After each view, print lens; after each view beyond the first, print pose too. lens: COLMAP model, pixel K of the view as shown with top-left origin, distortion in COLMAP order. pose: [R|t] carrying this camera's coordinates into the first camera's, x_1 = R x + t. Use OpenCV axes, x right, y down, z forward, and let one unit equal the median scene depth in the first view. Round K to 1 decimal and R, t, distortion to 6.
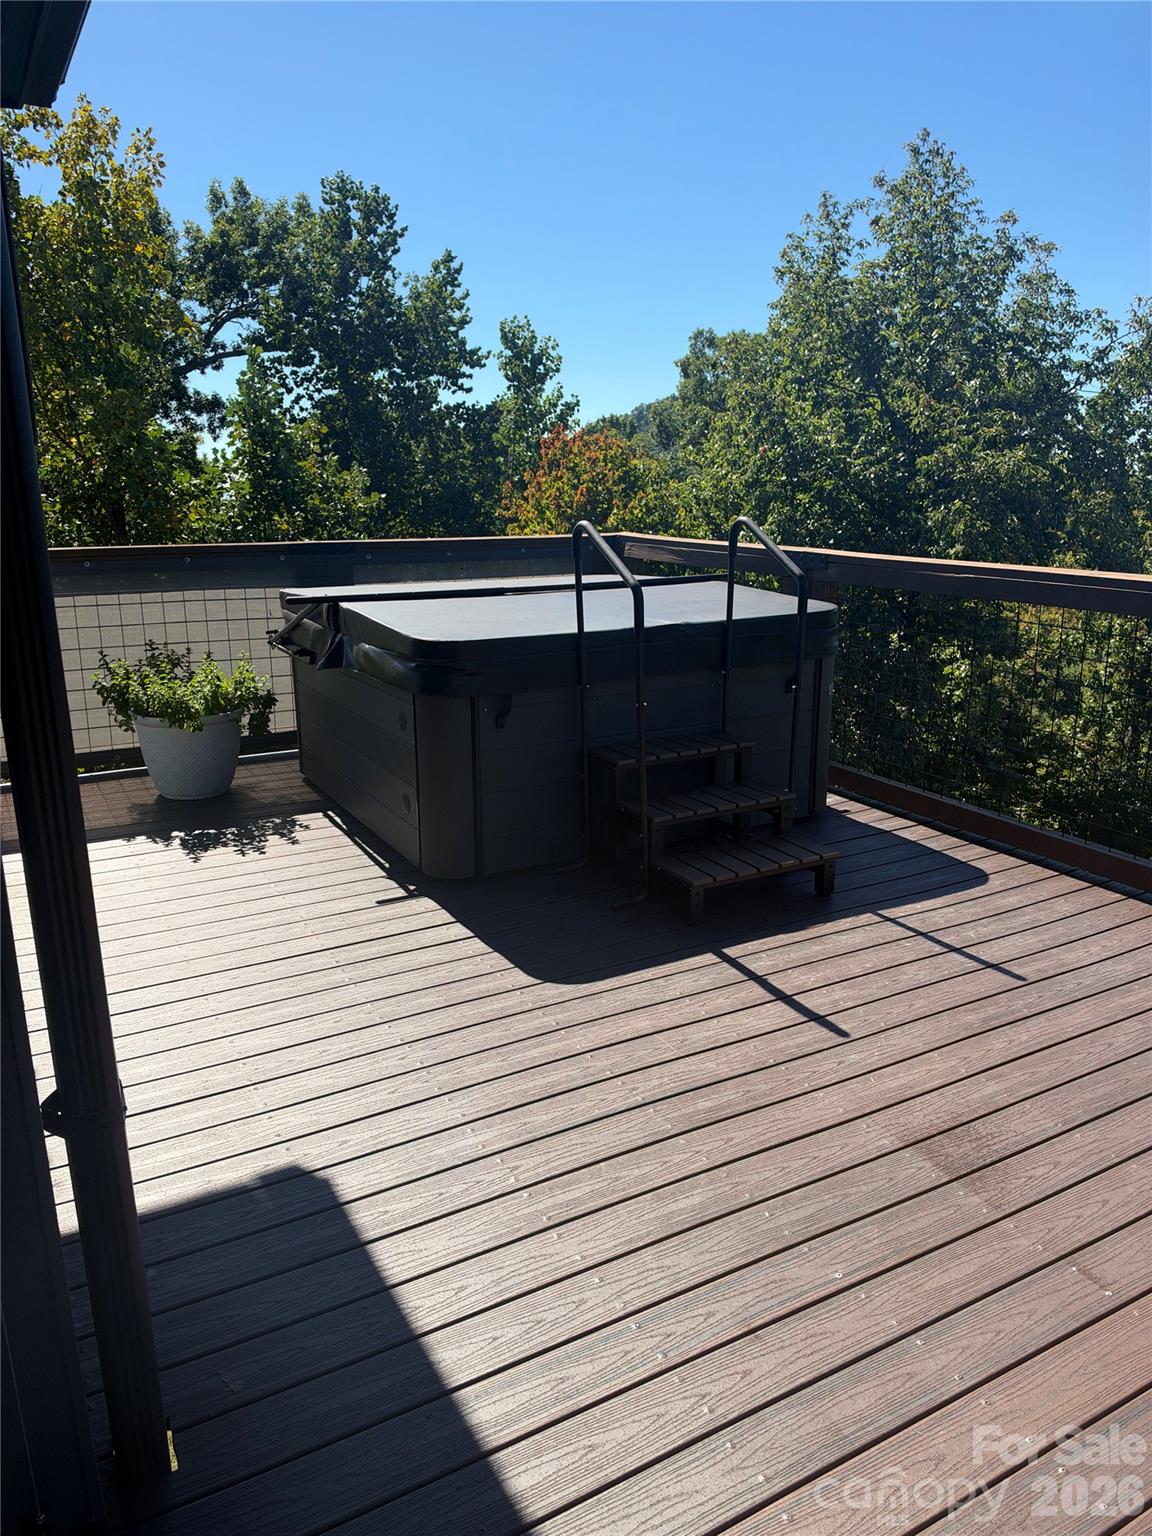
lens RADIAL K [[1104.4, 0, 576.0], [0, 1104.4, 768.0], [0, 0, 1]] dist [0.045665, -0.078068]
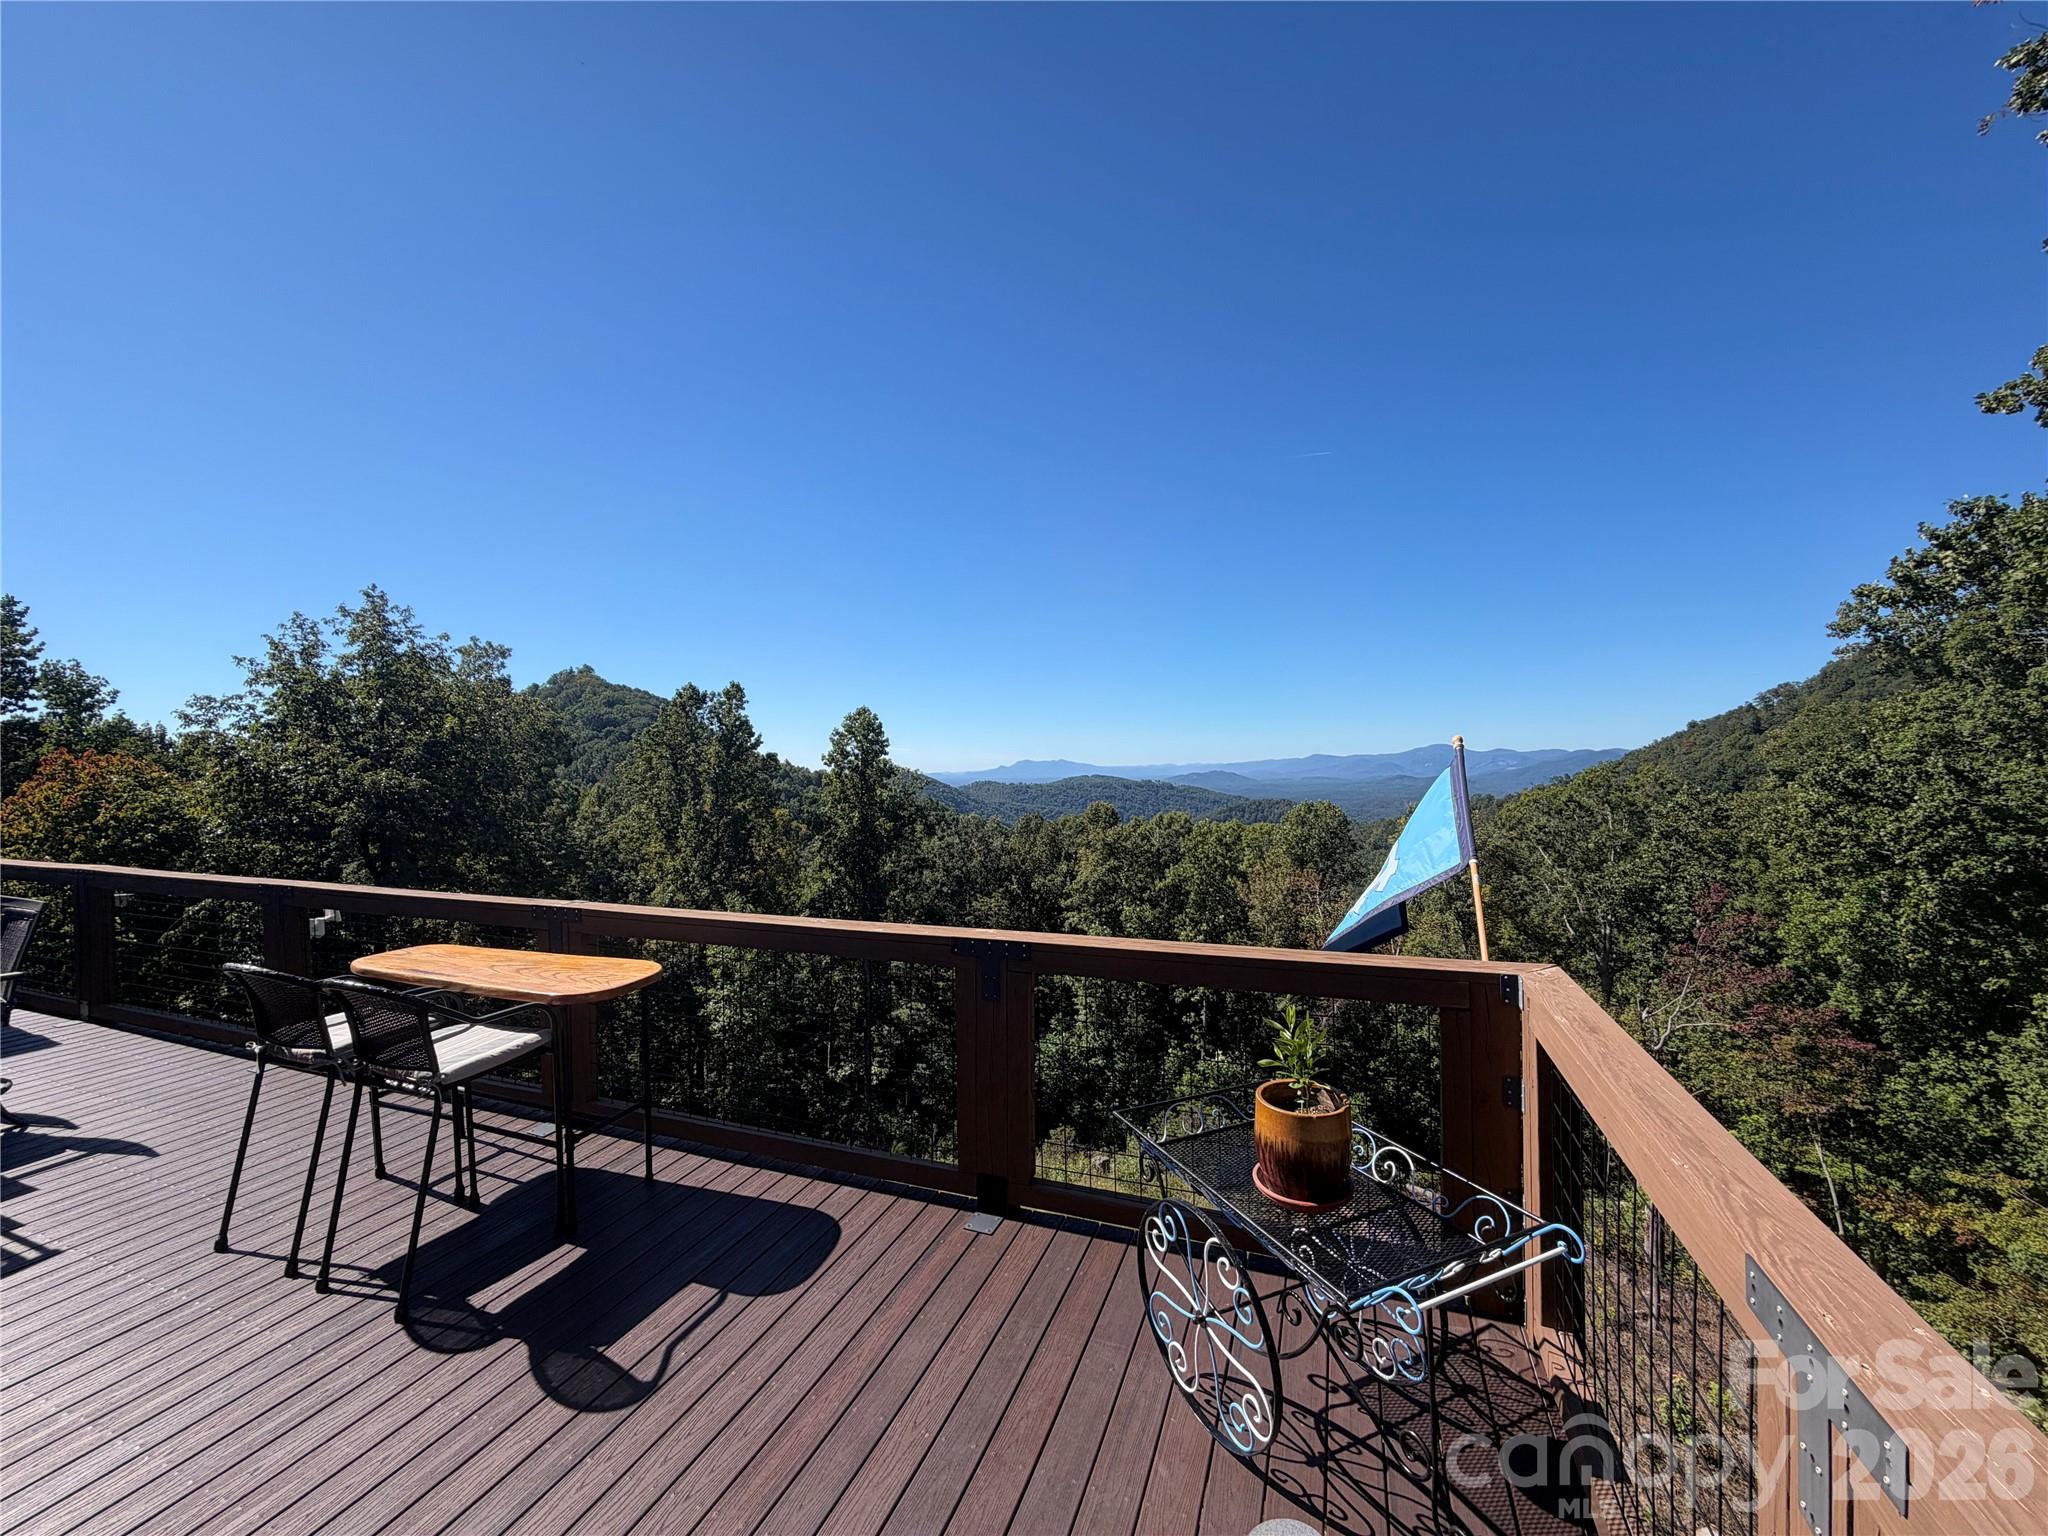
lens RADIAL K [[813.2, 0, 1022.2], [0, 813.2, 765.6], [0, 0, 1]] dist [-0.001727, 0.000389]
pose [[0.770215, -0.004469, 0.637769, 0.278107], [0.166881, 0.966549, -0.194765, 0.089849], [-0.615565, 0.256443, 0.745196, -0.433914]]
